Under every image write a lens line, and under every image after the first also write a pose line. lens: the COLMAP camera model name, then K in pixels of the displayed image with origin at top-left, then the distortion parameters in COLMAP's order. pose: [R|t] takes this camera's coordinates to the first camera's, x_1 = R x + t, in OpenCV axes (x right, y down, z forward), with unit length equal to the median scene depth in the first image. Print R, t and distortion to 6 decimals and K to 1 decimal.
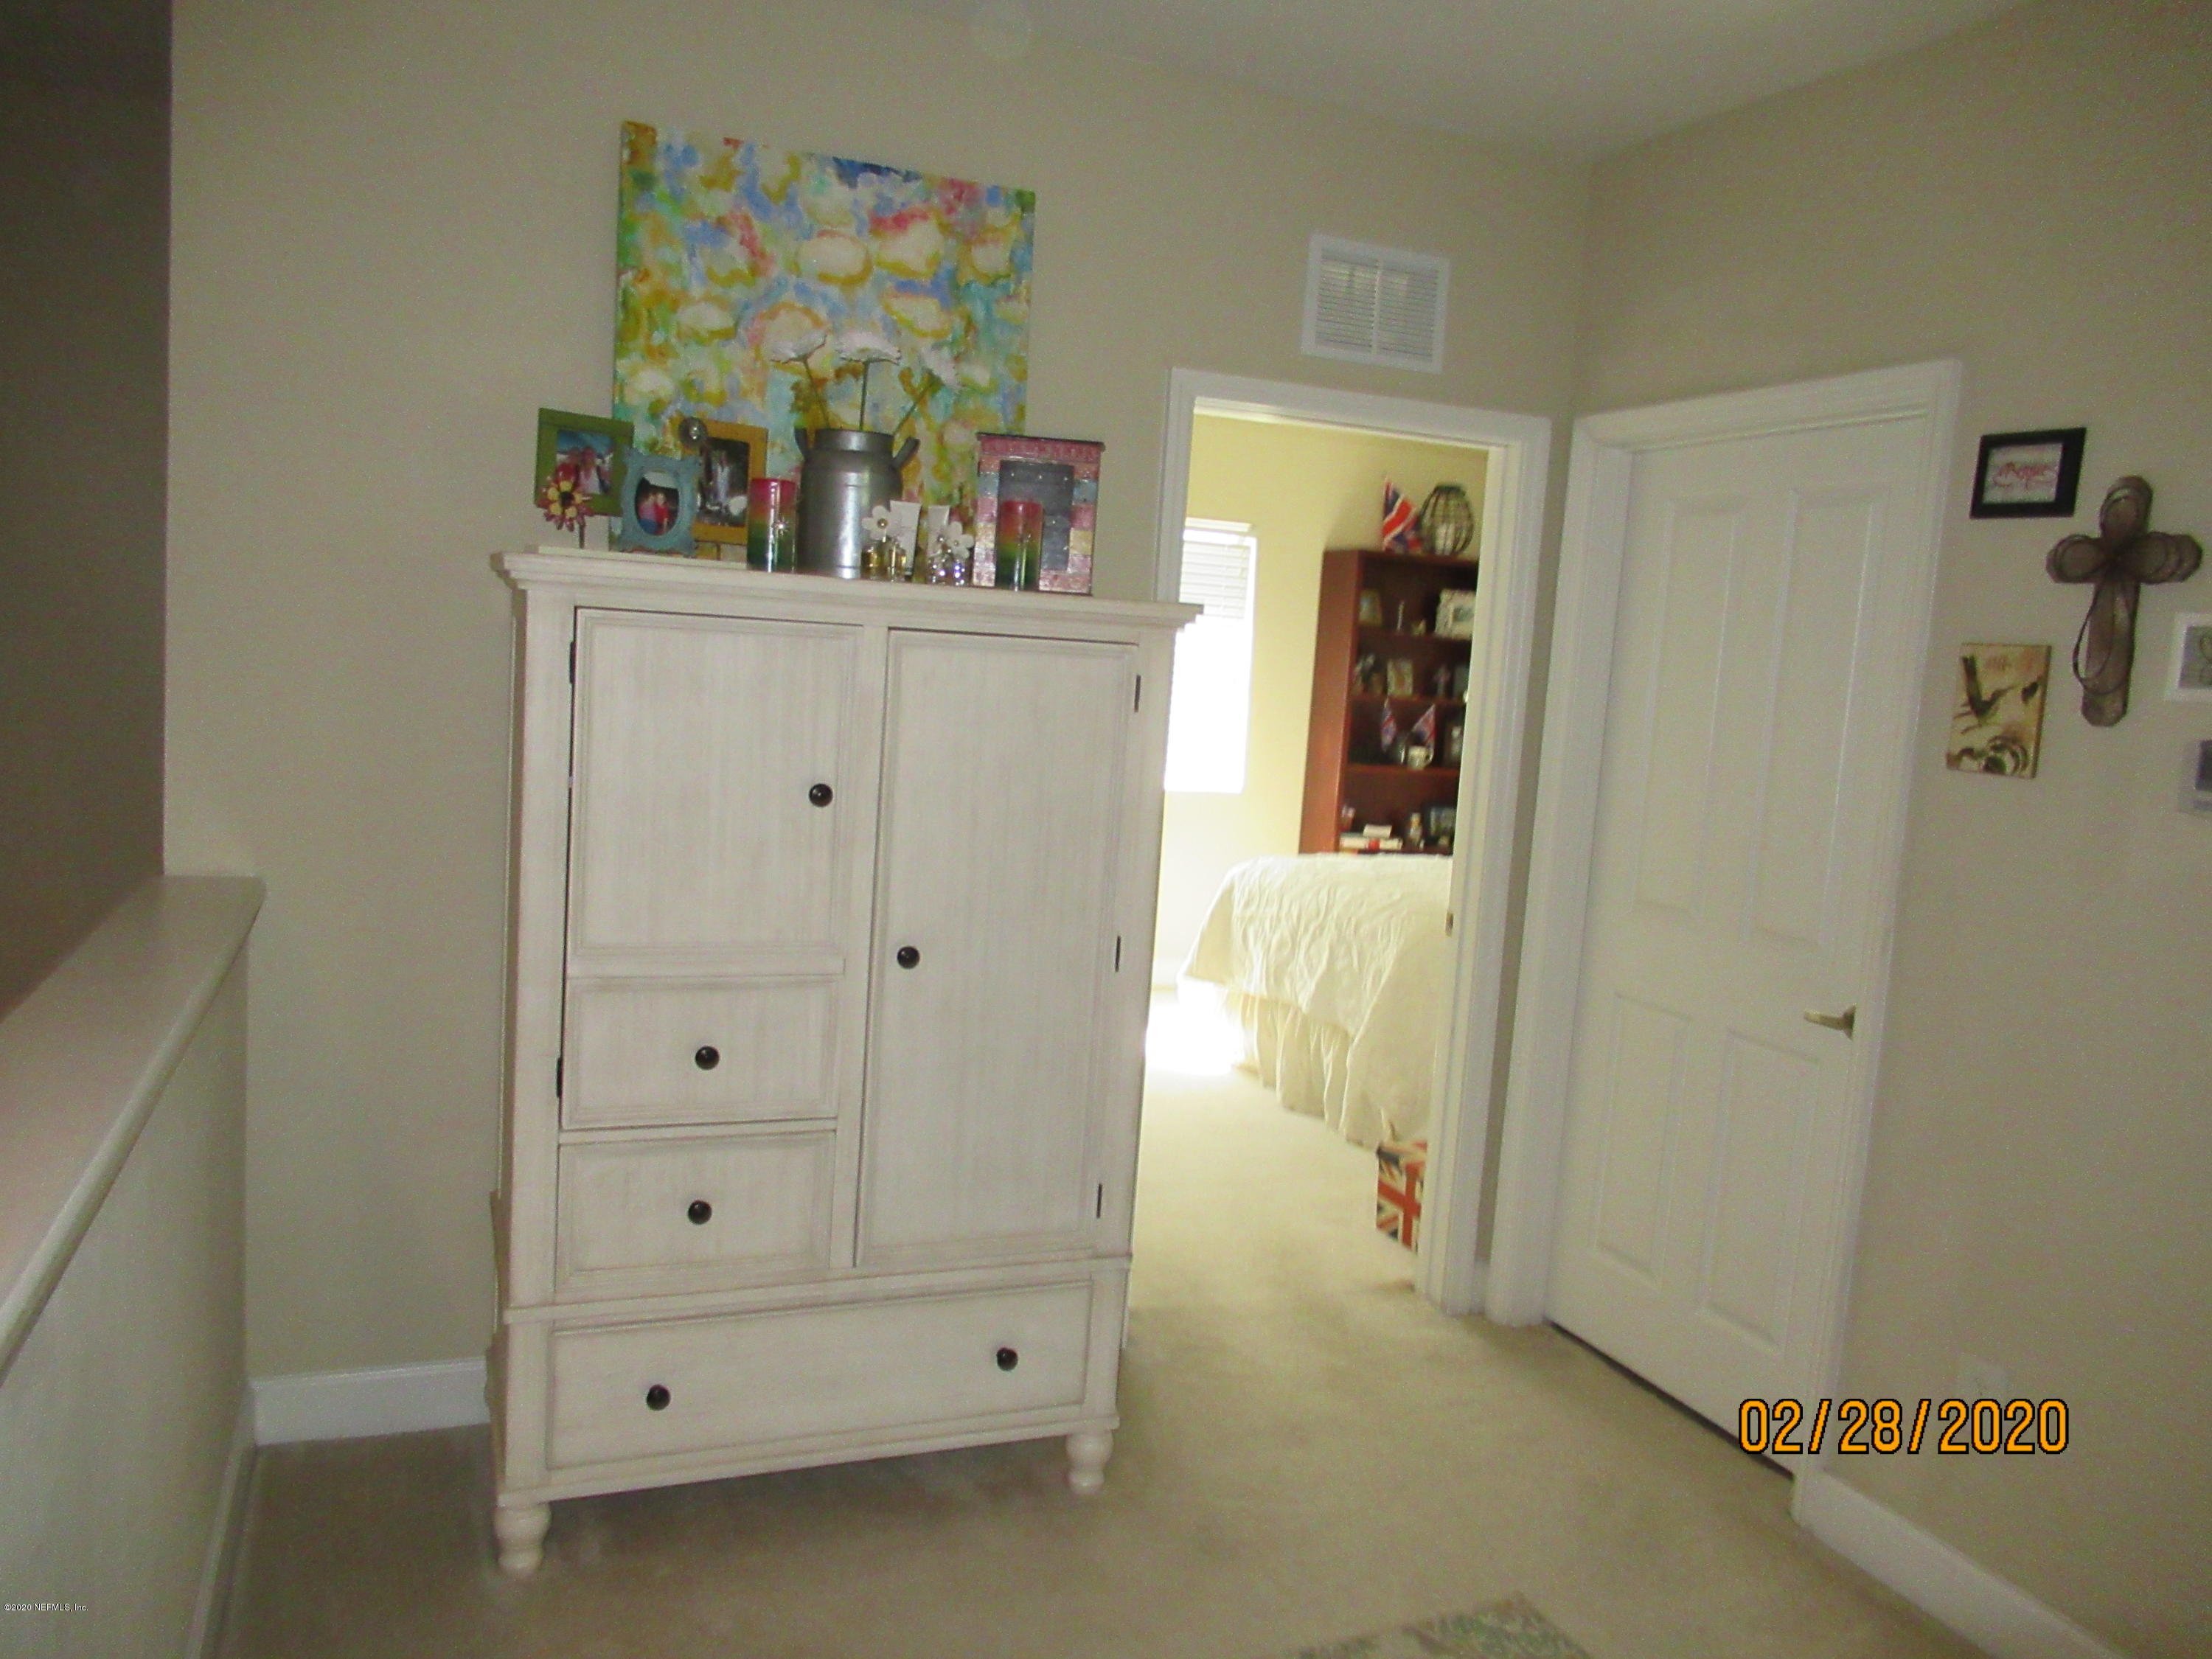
lens RADIAL K [[1645.9, 0, 1104.9], [0, 1645.9, 824.0], [0, 0, 1]] dist [-0.009959, 0.011195]
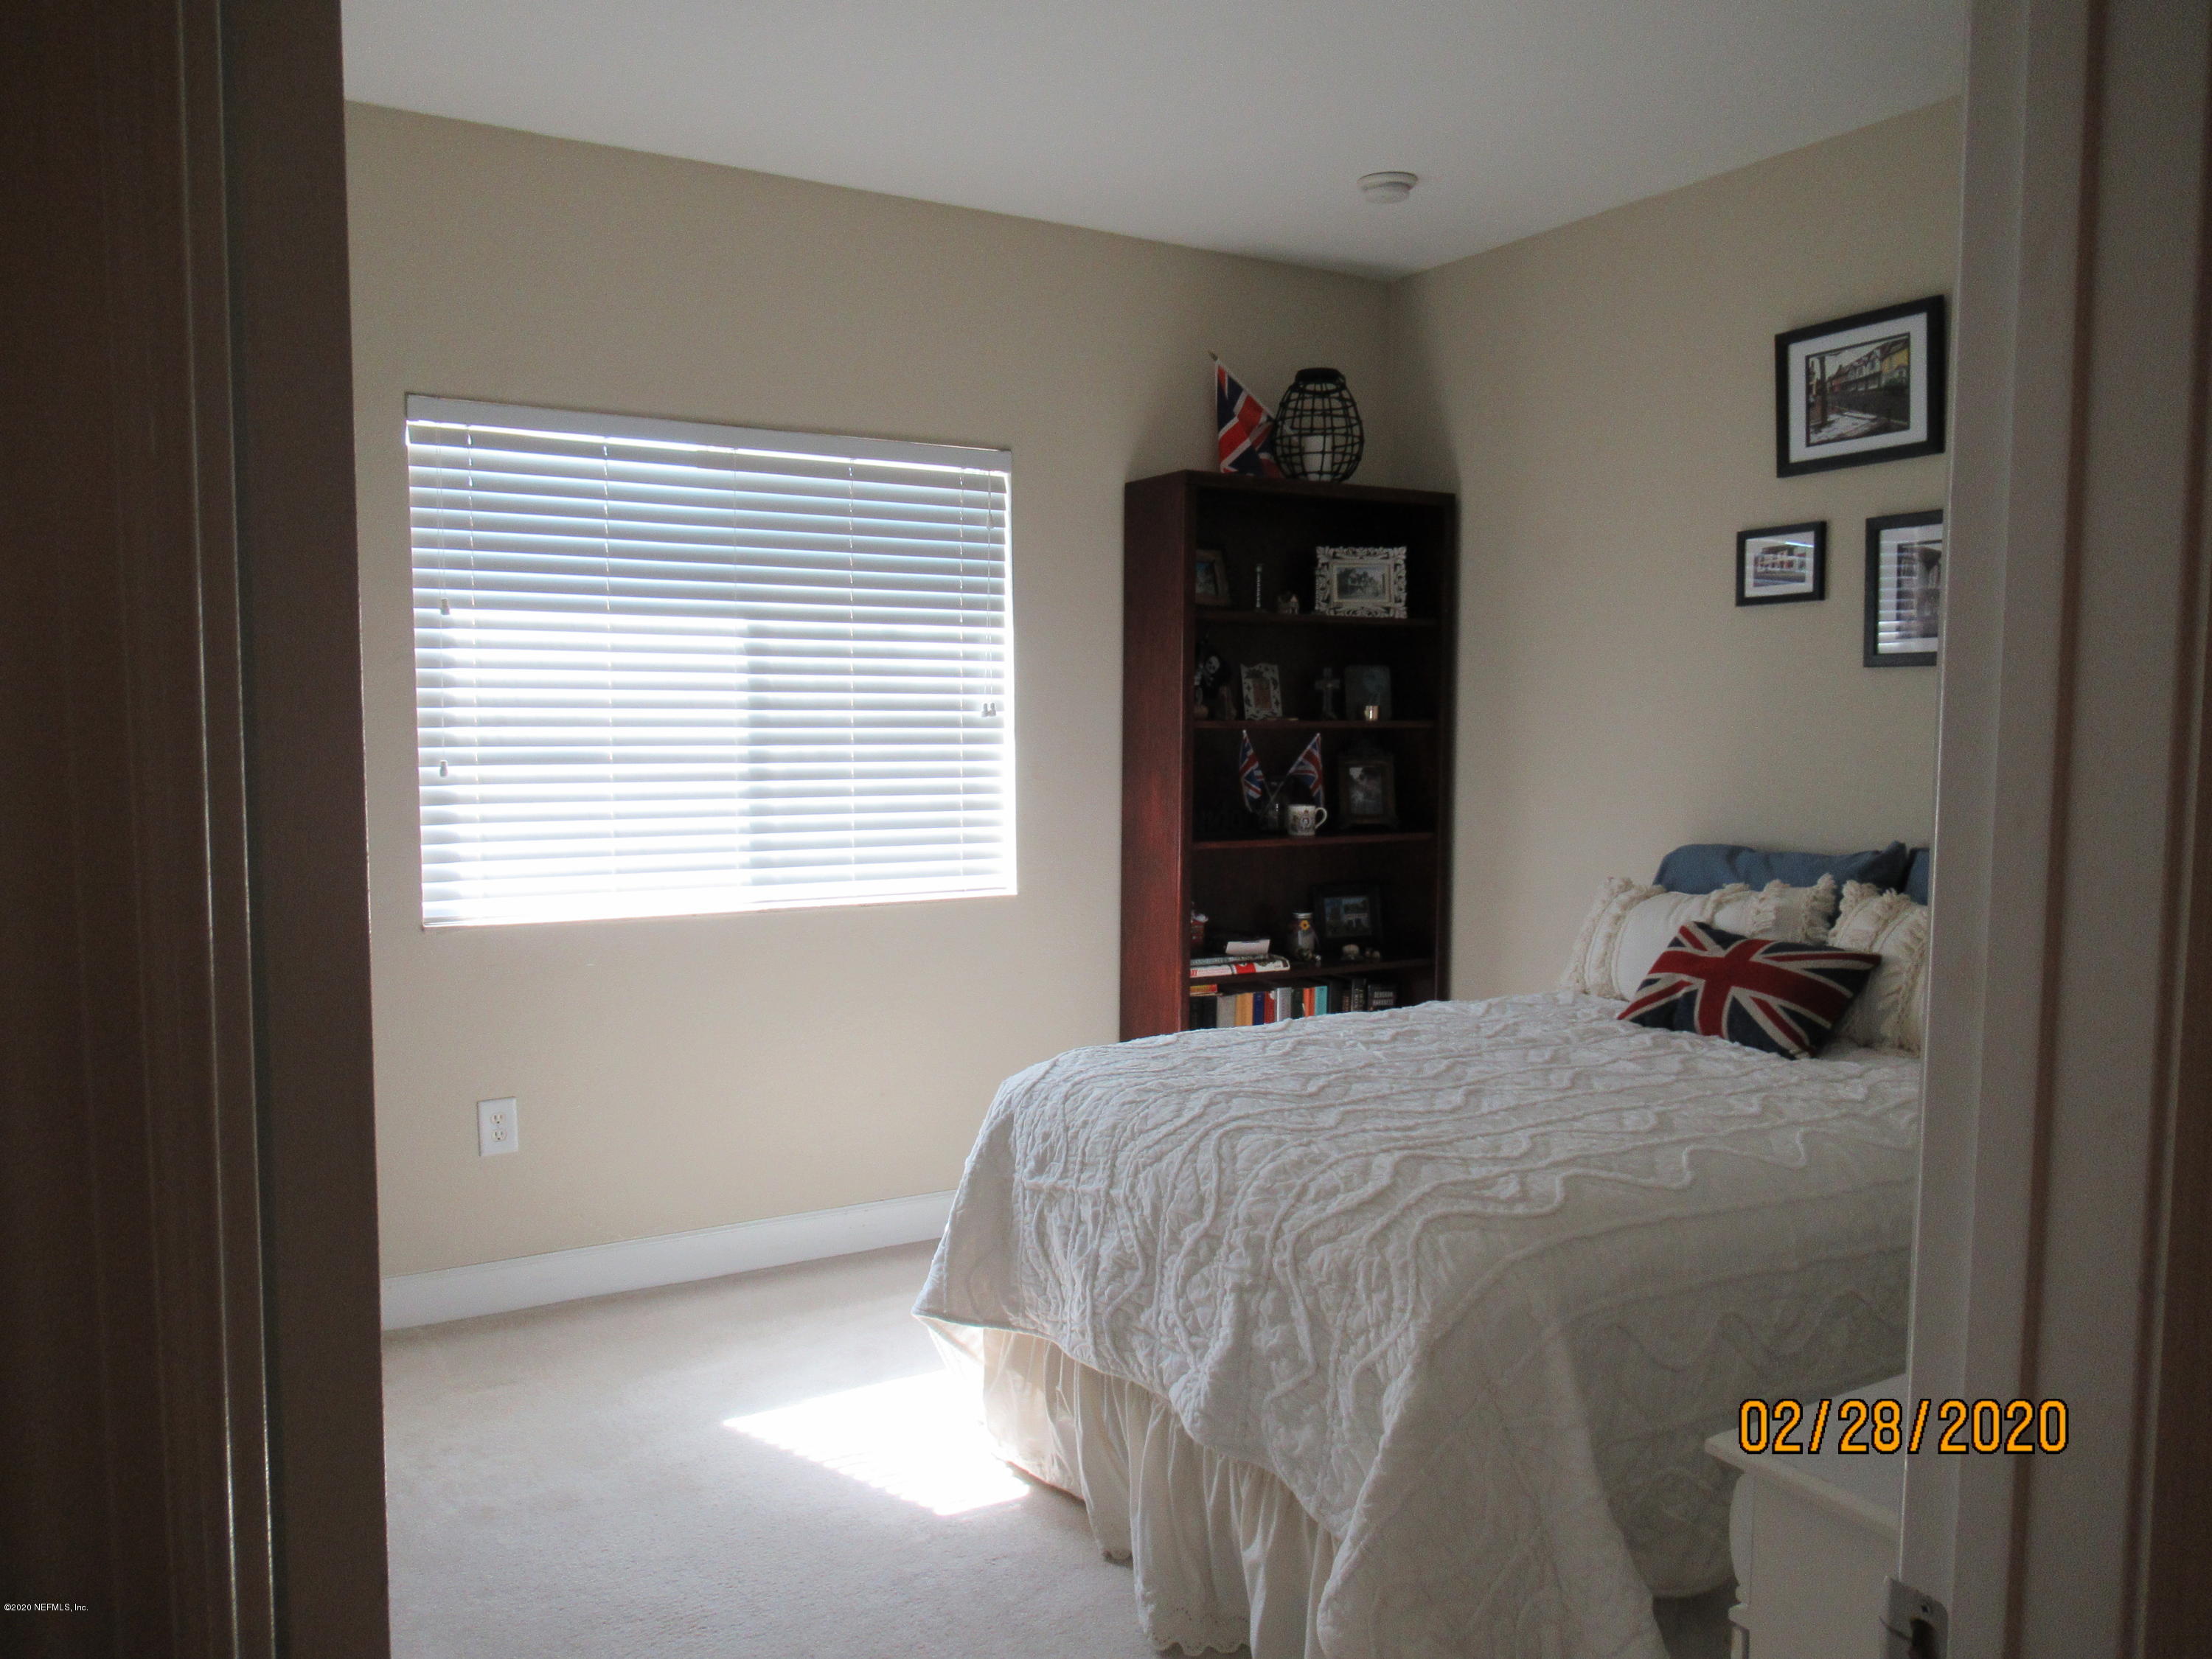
lens RADIAL K [[1645.9, 0, 1099.2], [0, 1645.9, 831.3], [0, 0, 1]] dist [-0.009959, 0.011195]
pose [[0.989279, -0.072211, 0.126938, 0.047360], [0.074964, 0.997041, -0.017044, -0.038080], [-0.125331, 0.026377, 0.991764, 0.499704]]
